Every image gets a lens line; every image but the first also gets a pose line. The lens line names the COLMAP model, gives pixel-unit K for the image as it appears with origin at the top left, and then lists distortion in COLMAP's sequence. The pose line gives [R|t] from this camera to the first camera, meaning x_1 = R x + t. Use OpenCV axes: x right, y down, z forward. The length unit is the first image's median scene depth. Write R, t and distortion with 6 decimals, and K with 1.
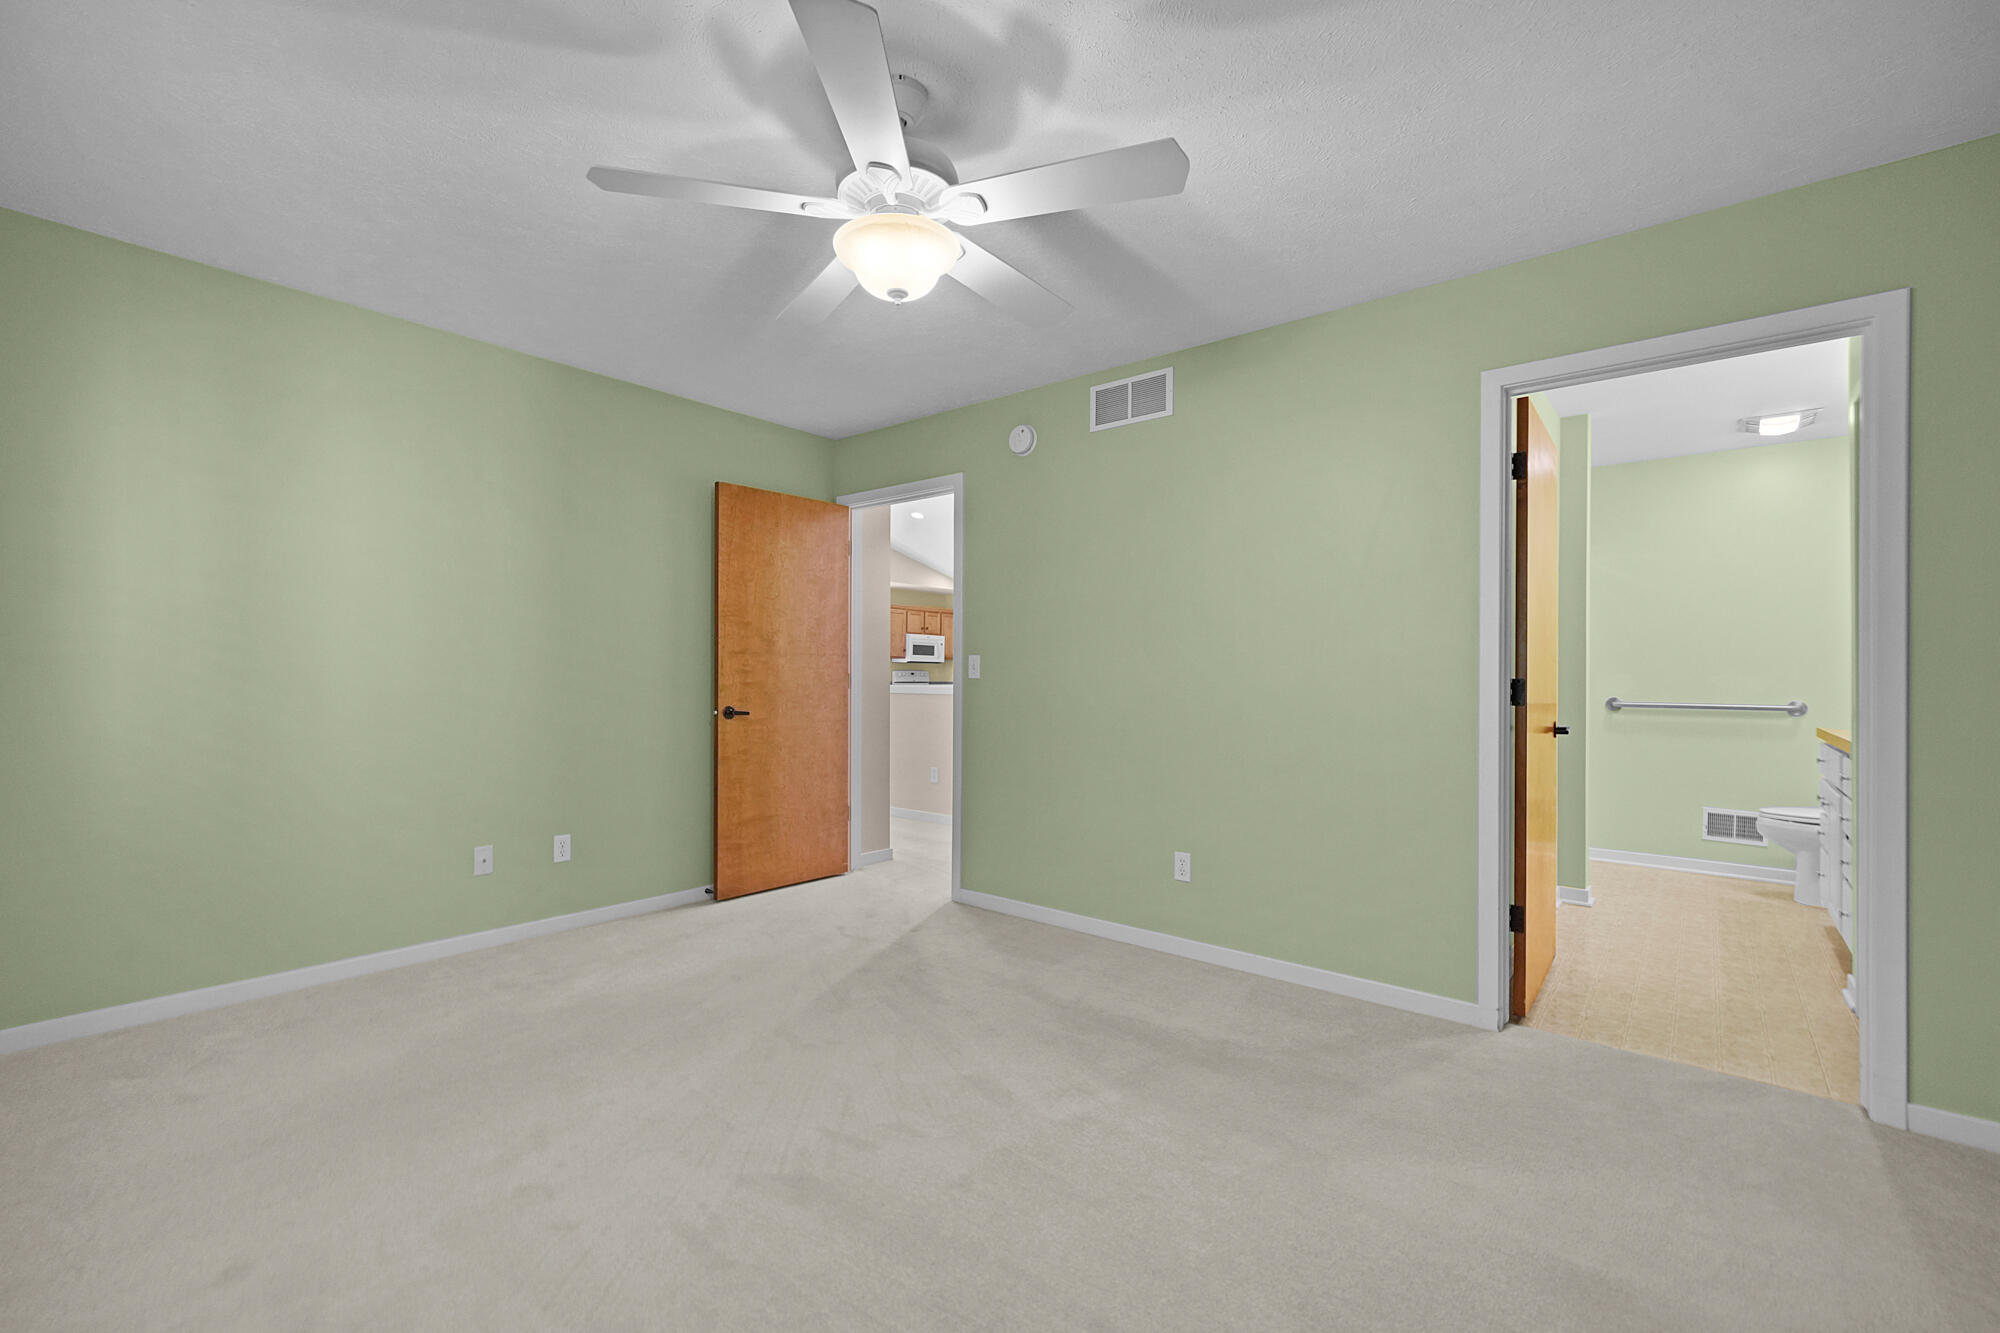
lens RADIAL K [[846.6, 0, 993.8], [0, 846.6, 675.8], [0, 0, 1]] dist [0.004493, 0.000586]
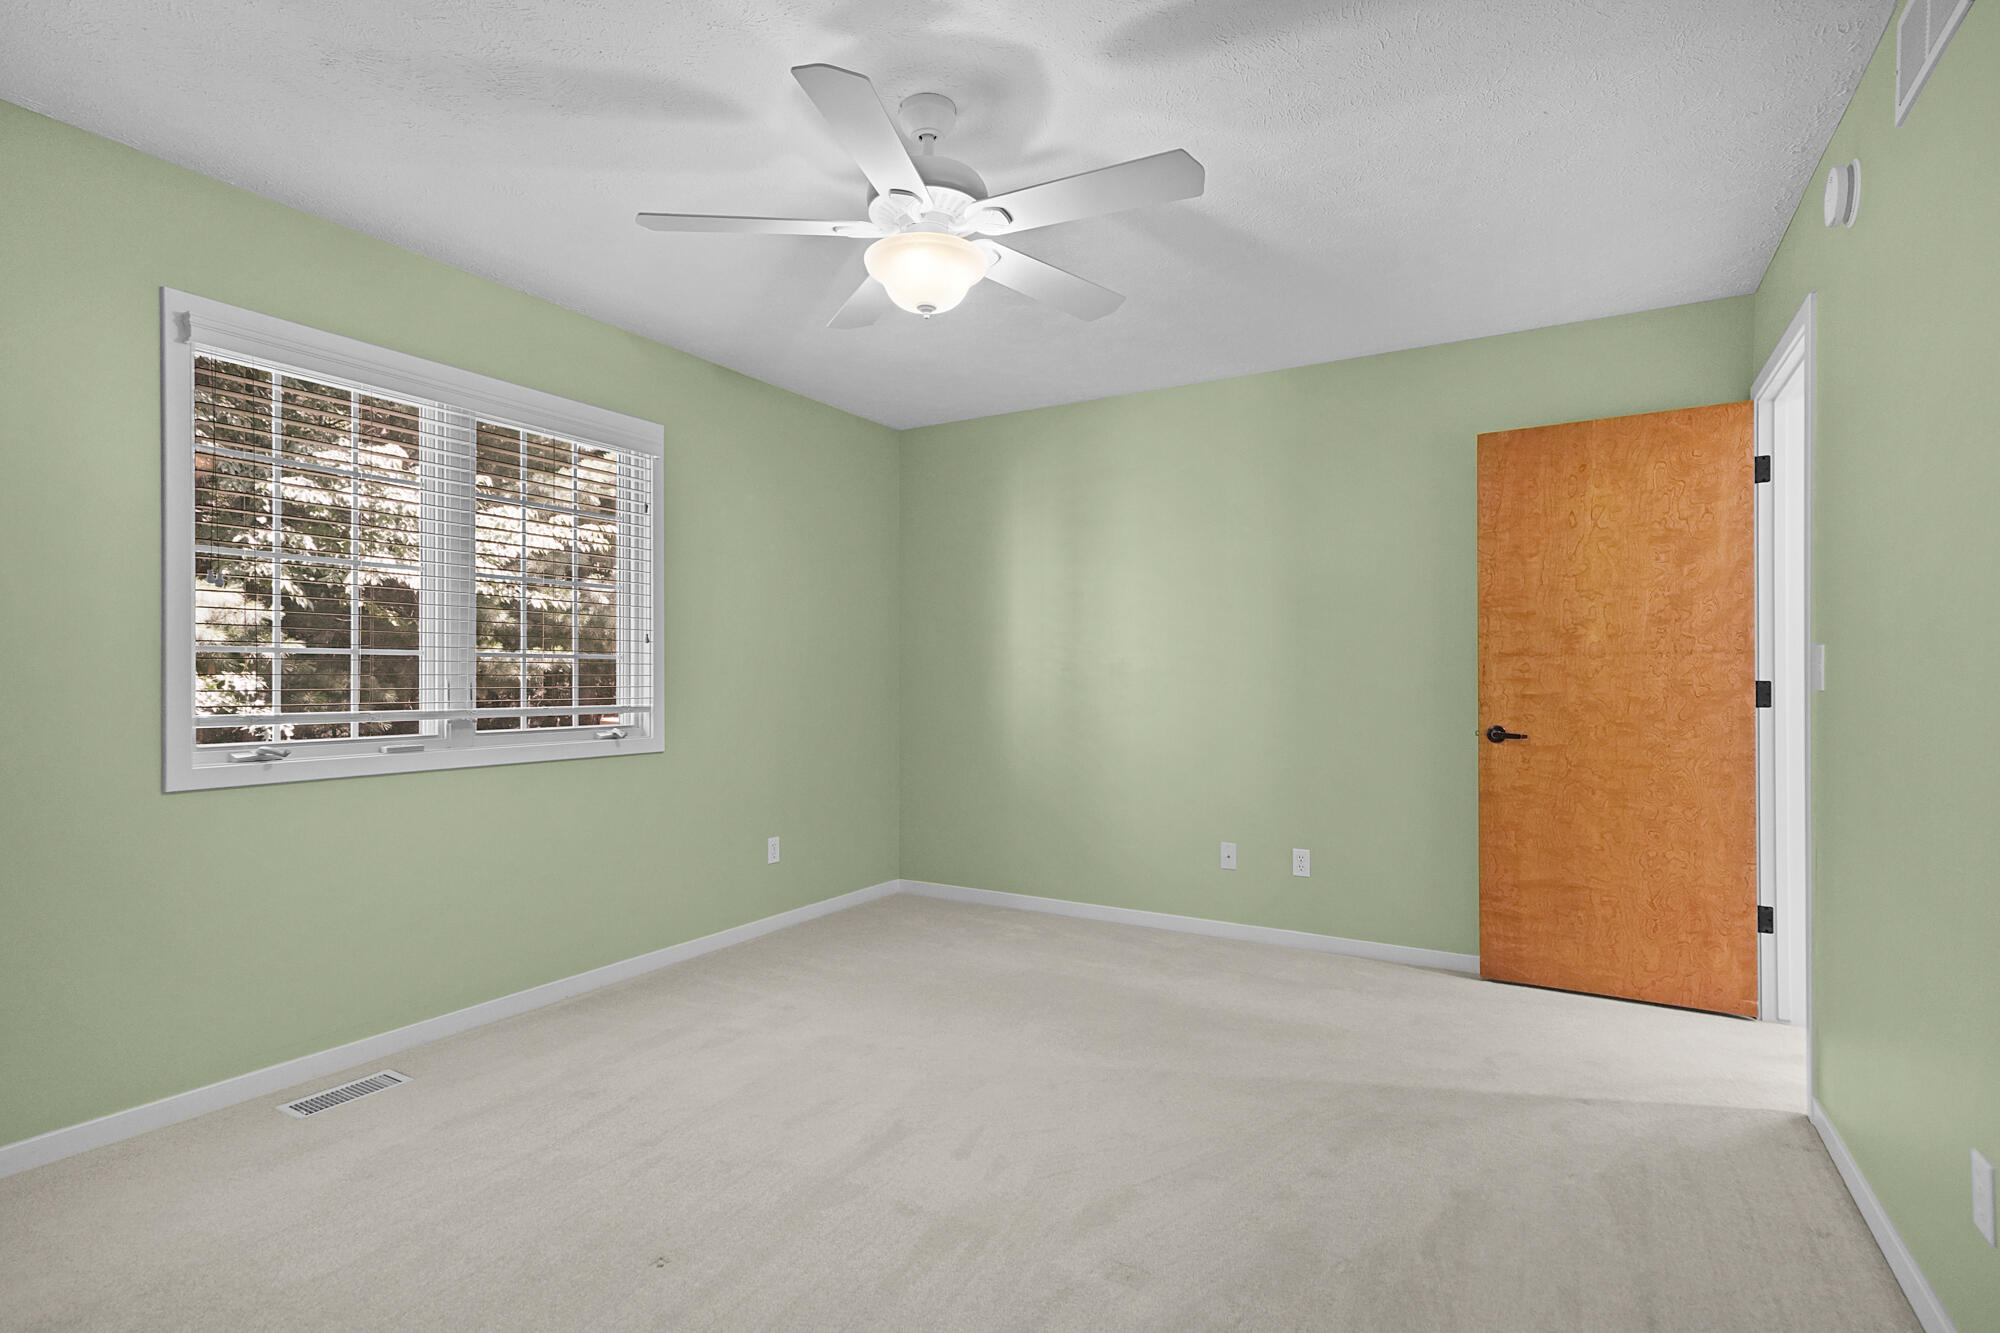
lens RADIAL K [[998.7, 0, 997.9], [0, 998.7, 679.6], [0, 0, 1]] dist [0.004801, 0.000199]
pose [[0.155449, -0.007598, -0.987815, 0.490550], [-0.002206, 0.999965, -0.008039, 0.002893], [0.987841, 0.003429, 0.155427, 0.410778]]
